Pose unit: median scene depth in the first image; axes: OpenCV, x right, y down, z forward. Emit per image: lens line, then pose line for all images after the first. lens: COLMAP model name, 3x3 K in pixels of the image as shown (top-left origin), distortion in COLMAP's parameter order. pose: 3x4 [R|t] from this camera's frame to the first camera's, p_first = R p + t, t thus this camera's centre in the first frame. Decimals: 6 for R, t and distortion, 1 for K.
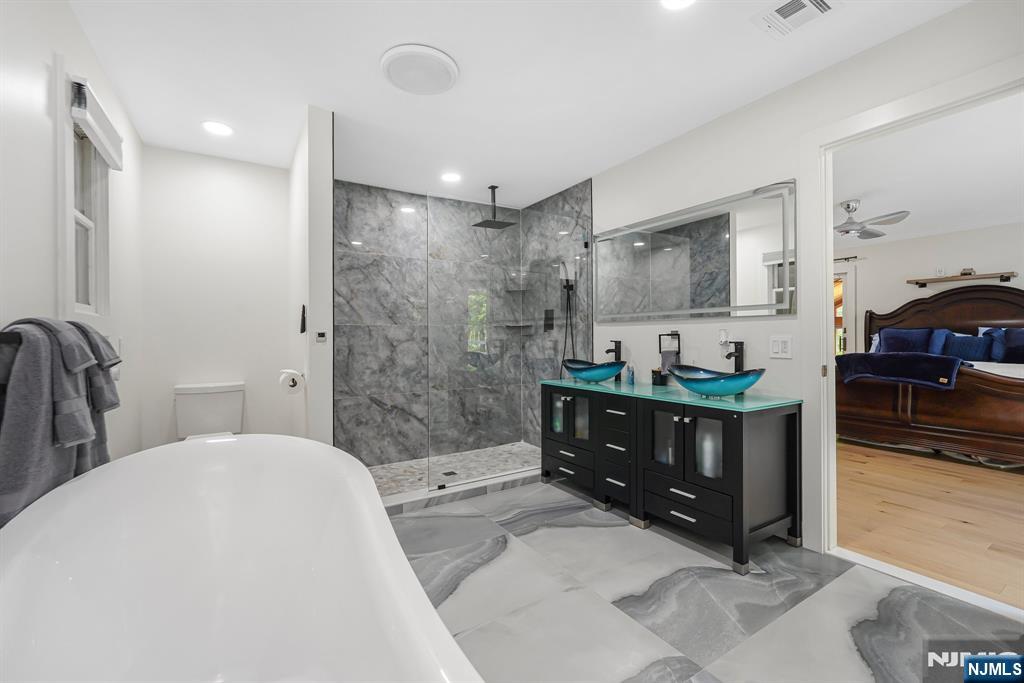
lens RADIAL K [[443.5, 0, 511.5], [0, 443.5, 338.0], [0, 0, 1]] dist [0.000102, 0.000116]
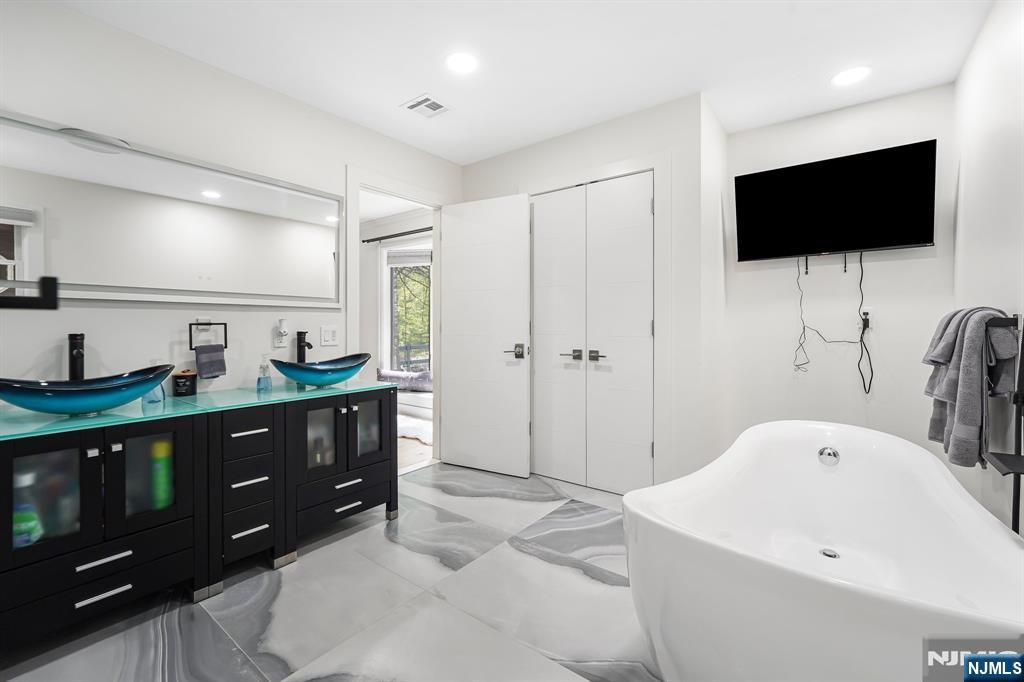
lens RADIAL K [[443.5, 0, 510.9], [0, 443.5, 333.6], [0, 0, 1]] dist [0.000102, 0.000116]
pose [[-0.349336, -0.011319, 0.936929, -0.592880], [0.004844, 0.999892, 0.013886, 0.000744], [-0.936985, 0.009389, -0.349243, 0.887058]]
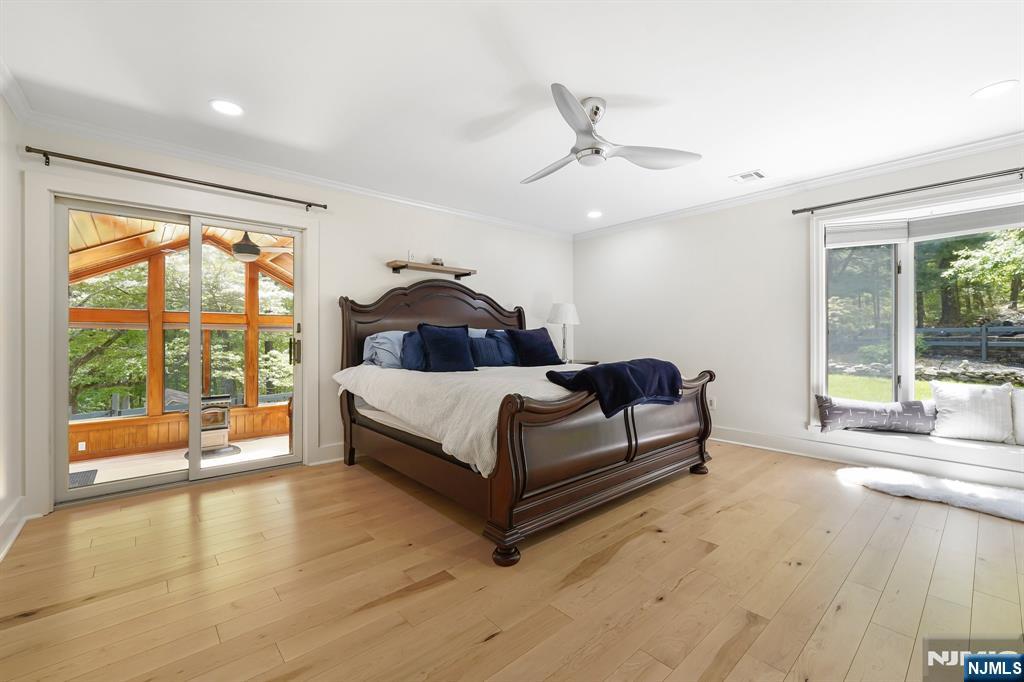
lens RADIAL K [[421.7, 0, 512.3], [0, 421.7, 339.8], [0, 0, 1]] dist [-0.009949, -0.000659]
pose [[-0.160884, 0.008965, 0.986933, 0.477853], [0.013534, 0.999885, -0.006877, 0.006280], [-0.986881, 0.012250, -0.160986, 2.018088]]
